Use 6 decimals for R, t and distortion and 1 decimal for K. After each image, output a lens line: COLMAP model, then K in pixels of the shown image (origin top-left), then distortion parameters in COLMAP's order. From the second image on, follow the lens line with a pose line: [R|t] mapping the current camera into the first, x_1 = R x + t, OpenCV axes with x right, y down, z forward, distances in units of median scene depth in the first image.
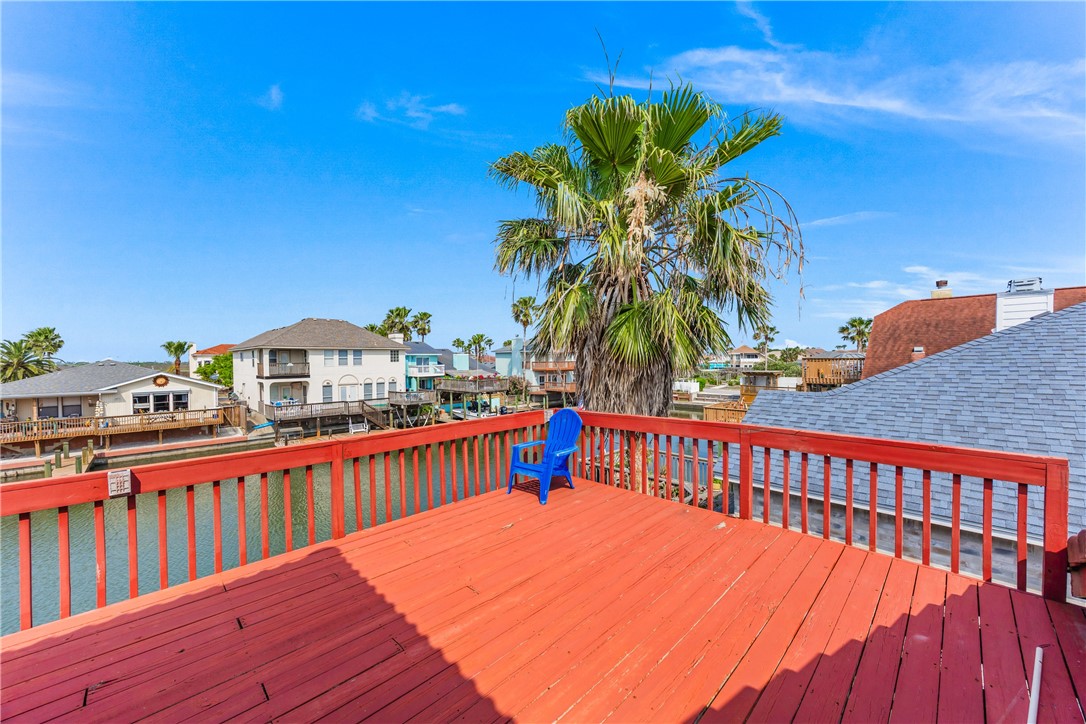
lens RADIAL K [[413.5, 0, 539.9], [0, 413.5, 365.7], [0, 0, 1]] dist [0.014634, -0.000511]
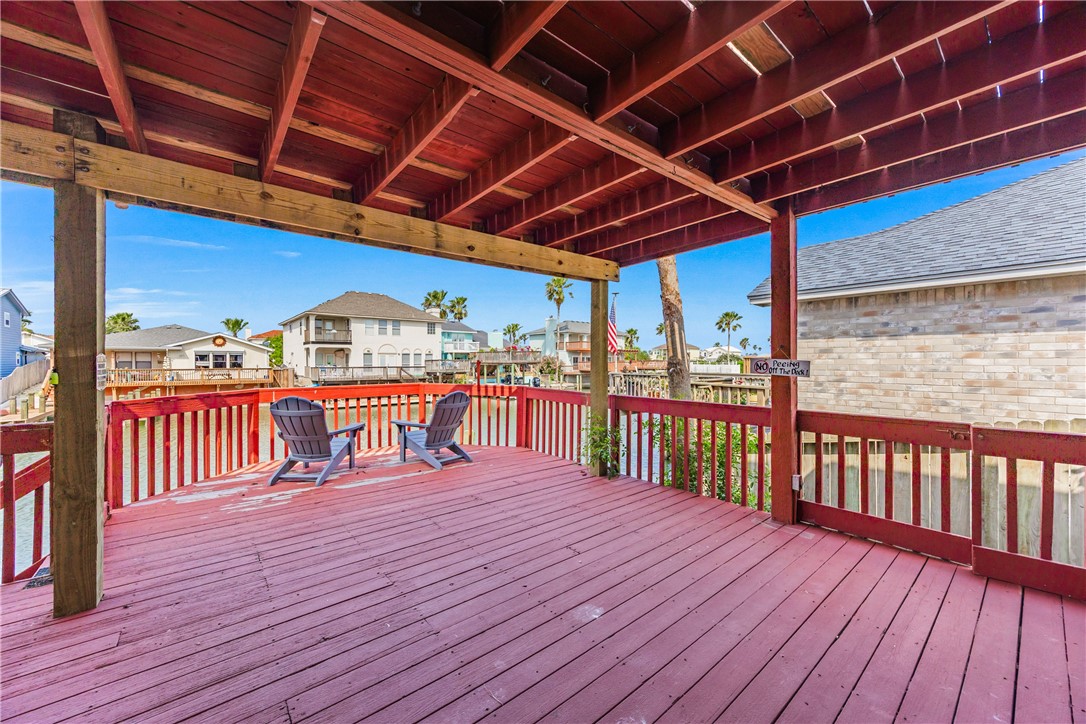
lens RADIAL K [[413.5, 0, 538.3], [0, 413.5, 363.8], [0, 0, 1]] dist [0.014634, -0.000511]
pose [[0.996214, 0.011568, -0.086167, 0.002183], [-0.012373, 0.999885, -0.008809, 0.079808], [0.086055, 0.009842, 0.996242, 0.003942]]
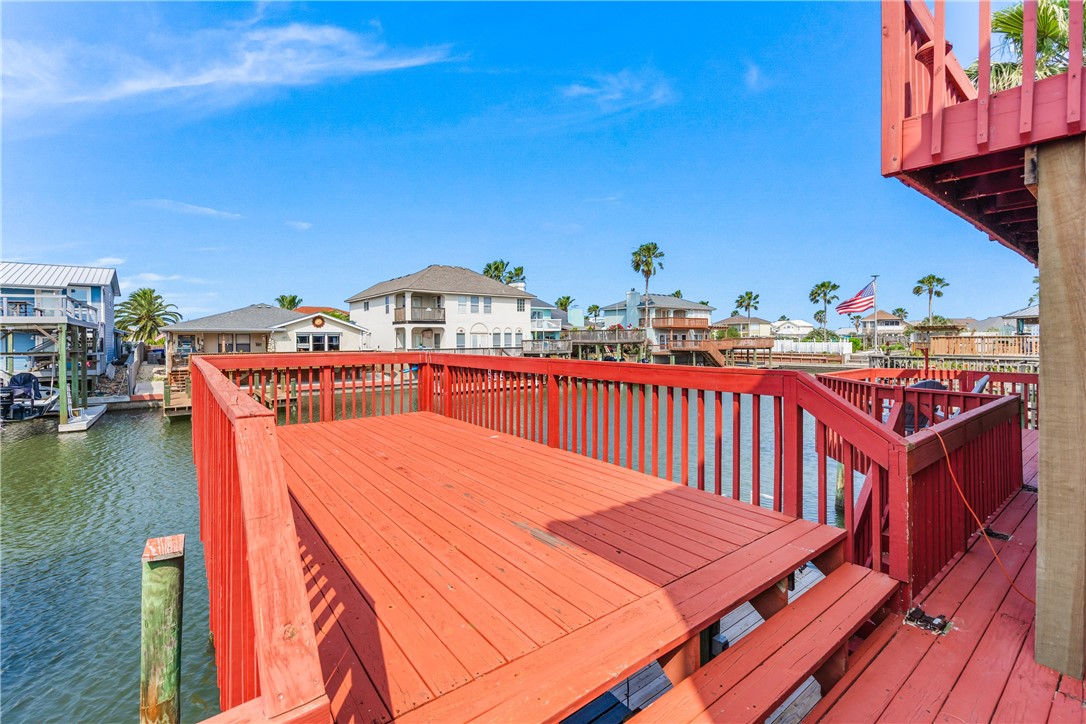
lens RADIAL K [[483.5, 0, 545.0], [0, 483.5, 343.5], [0, 0, 1]] dist [0.003089, 0.001032]
pose [[0.994176, 0.005700, -0.107620, -0.203999], [-0.006193, 0.999972, -0.004251, 0.076741], [0.107593, 0.004892, 0.994183, -0.082128]]
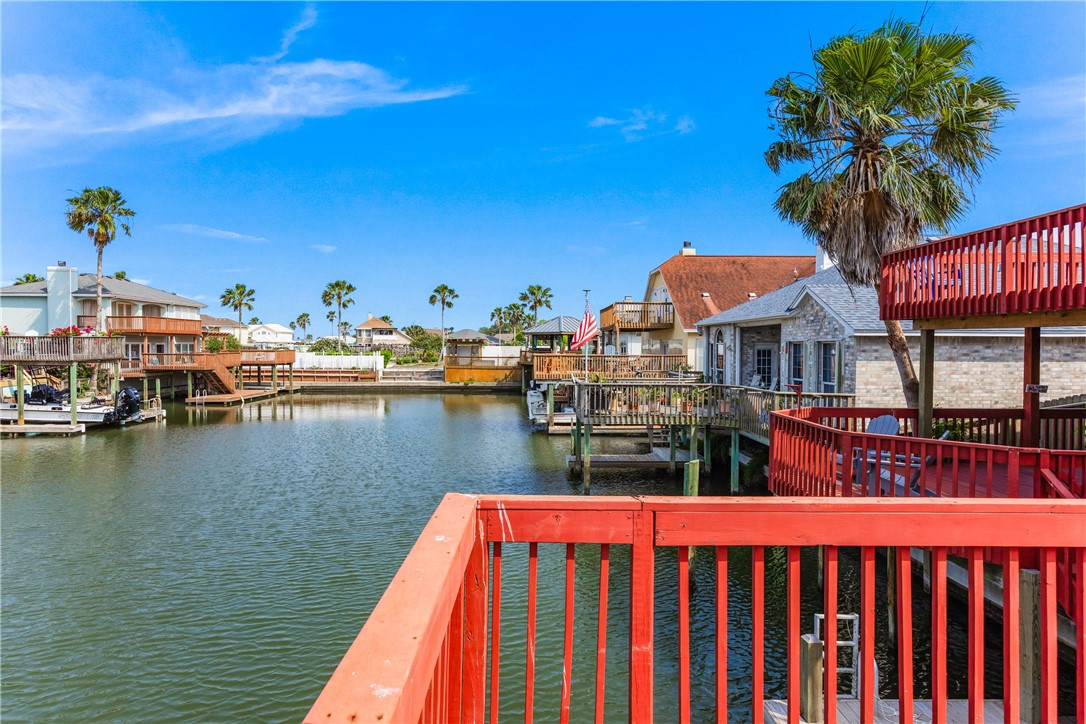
lens RADIAL K [[617.3, 0, 550.7], [0, 617.3, 358.5], [0, 0, 1]] dist [0.011757, -0.000266]
pose [[0.675875, -0.001741, 0.737014, -0.328967], [-0.000437, 0.999996, 0.002763, 0.063723], [-0.737016, -0.002190, 0.675872, 0.078495]]
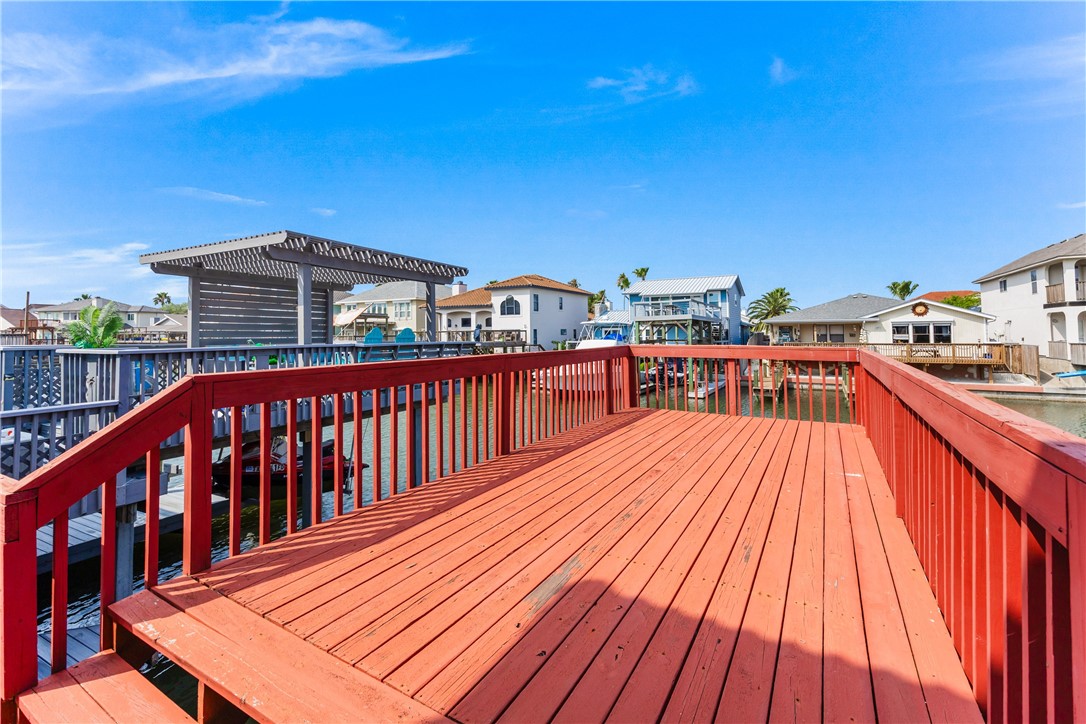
lens RADIAL K [[469.2, 0, 537.8], [0, 469.2, 313.5], [0, 0, 1]] dist [-0.004161, -0.000515]
pose [[0.264144, -0.032616, -0.963932, -0.152661], [-0.010363, 0.999274, -0.036651, 0.075777], [0.964428, 0.019670, 0.263614, -0.018380]]
